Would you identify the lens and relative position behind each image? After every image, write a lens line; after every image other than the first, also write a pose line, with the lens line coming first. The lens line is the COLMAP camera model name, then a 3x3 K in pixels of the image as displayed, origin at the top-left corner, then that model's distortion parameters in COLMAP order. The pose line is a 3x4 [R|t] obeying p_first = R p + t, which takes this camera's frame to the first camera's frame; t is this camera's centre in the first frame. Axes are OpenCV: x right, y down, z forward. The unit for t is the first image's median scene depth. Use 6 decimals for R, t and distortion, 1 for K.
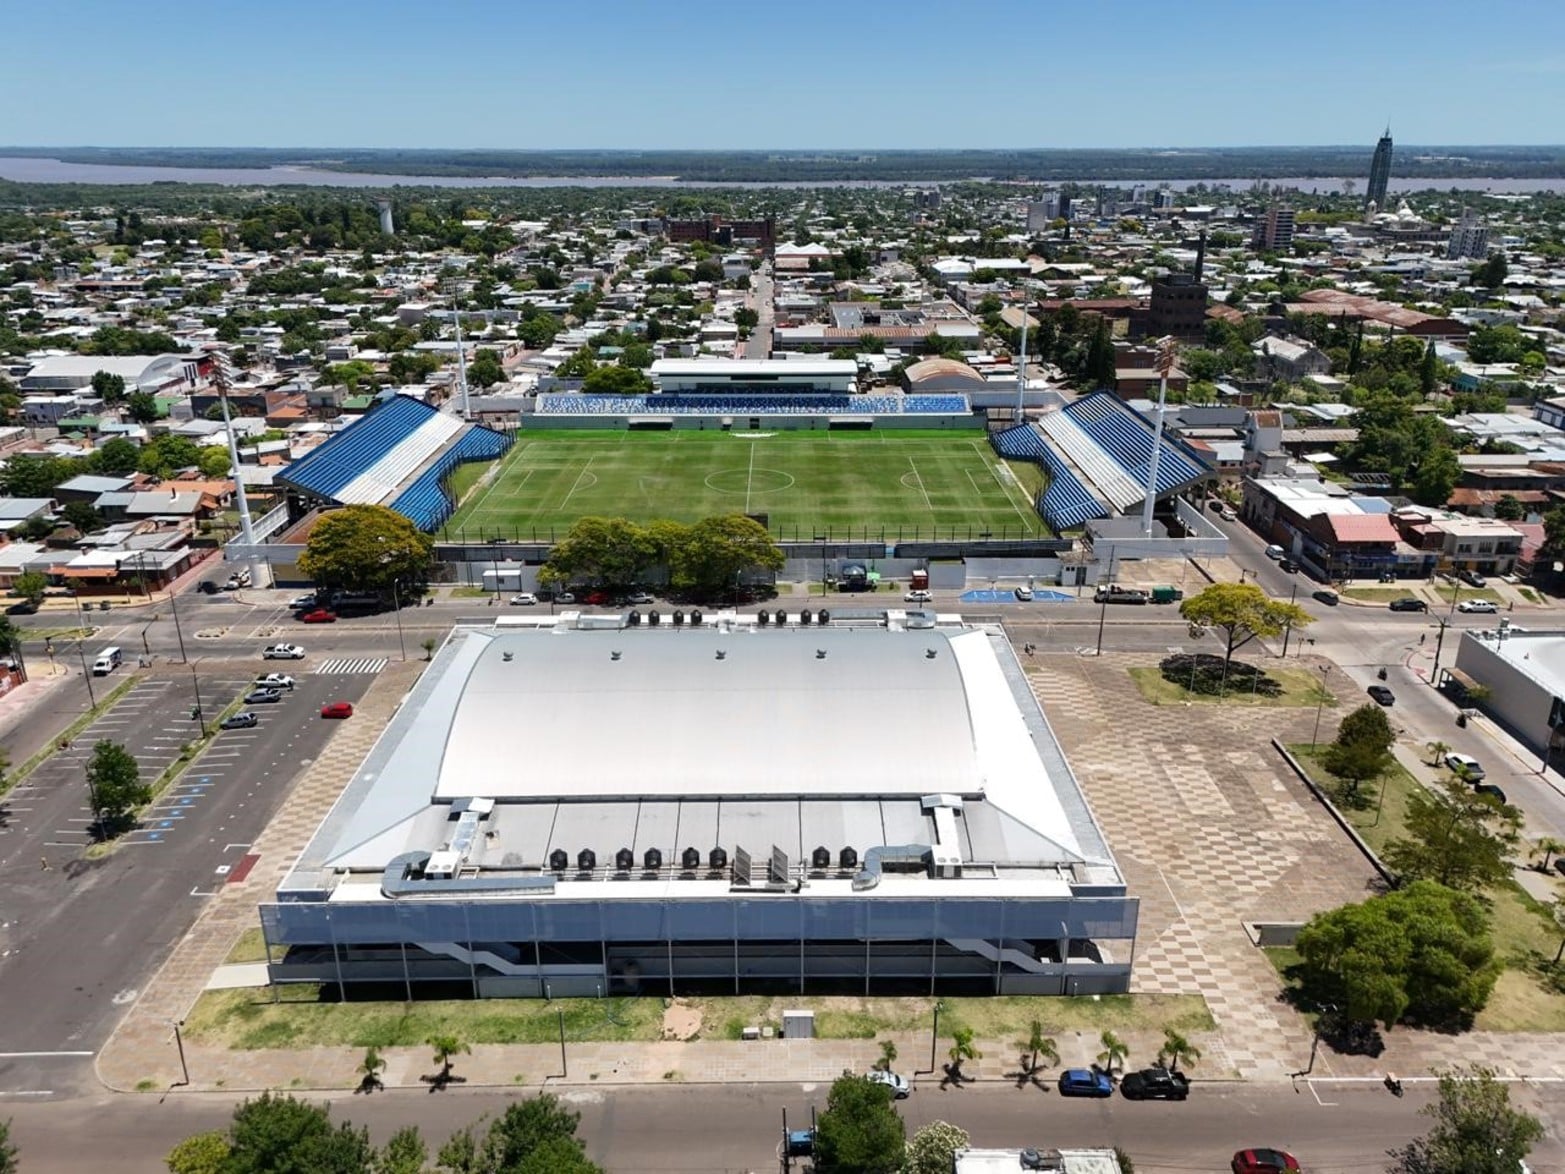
lens RADIAL K [[1153.2, 0, 787.0], [0, 1153.2, 585.6], [0, 0, 1]] dist [0.058698, -0.053841]
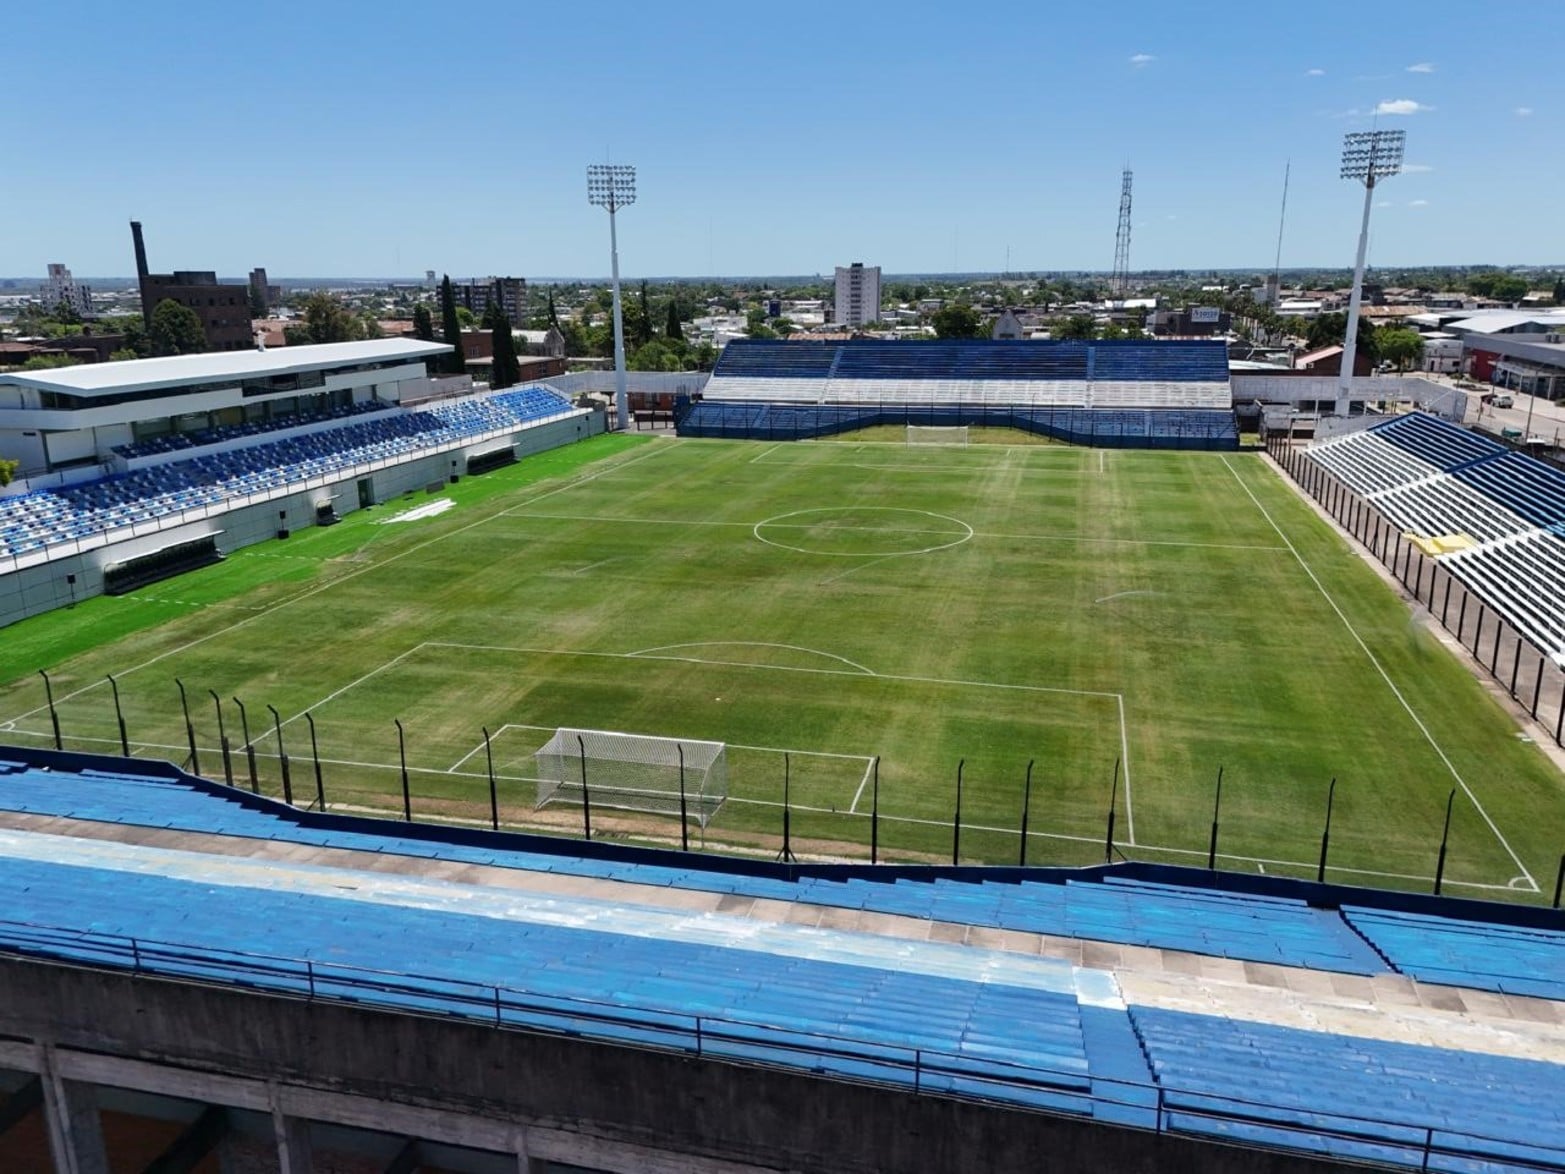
lens RADIAL K [[1153.2, 0, 787.0], [0, 1153.2, 585.6], [0, 0, 1]] dist [0.058698, -0.053841]
pose [[0.252267, -0.252730, 0.934071, -0.360045], [0.349491, 0.923929, 0.155598, -0.123666], [-0.902340, 0.287197, 0.321404, 0.763723]]
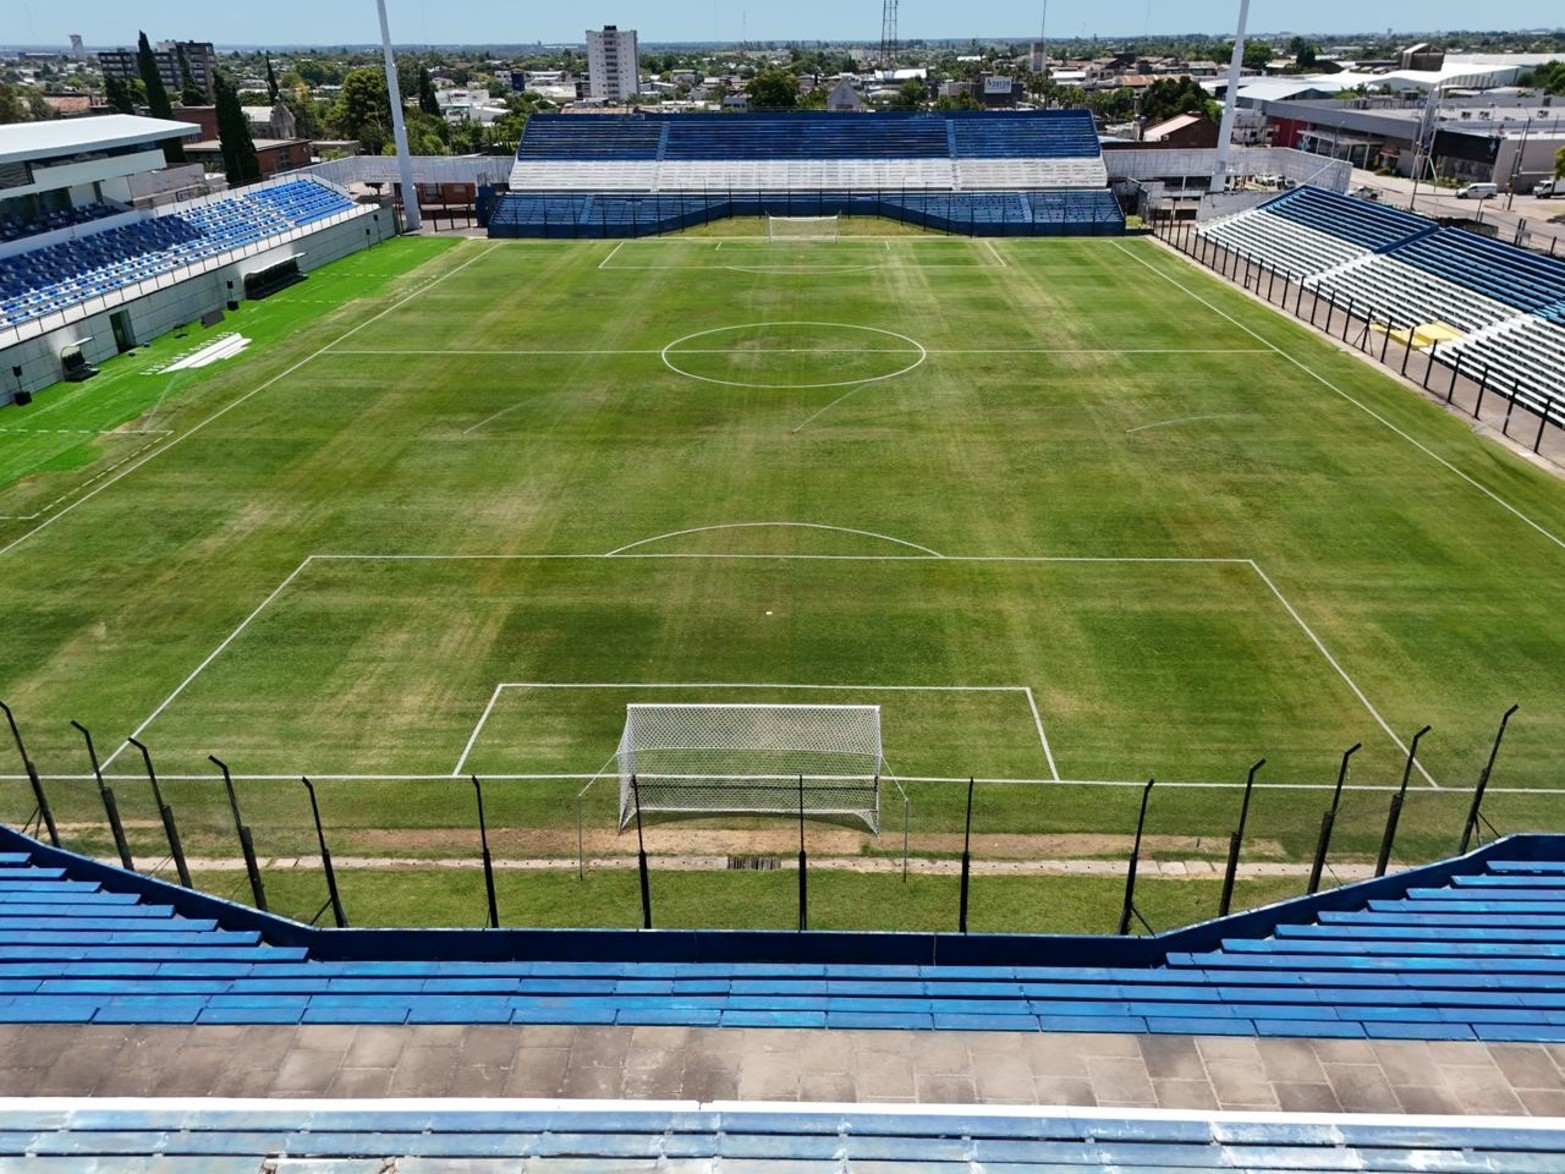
lens RADIAL K [[1153.2, 0, 787.0], [0, 1153.2, 585.6], [0, 0, 1]] dist [0.058698, -0.053841]
pose [[0.037335, -0.423300, 0.905220, -0.313240], [0.361183, 0.850330, 0.382735, -0.138793], [-0.931747, 0.312661, 0.184636, 0.815819]]
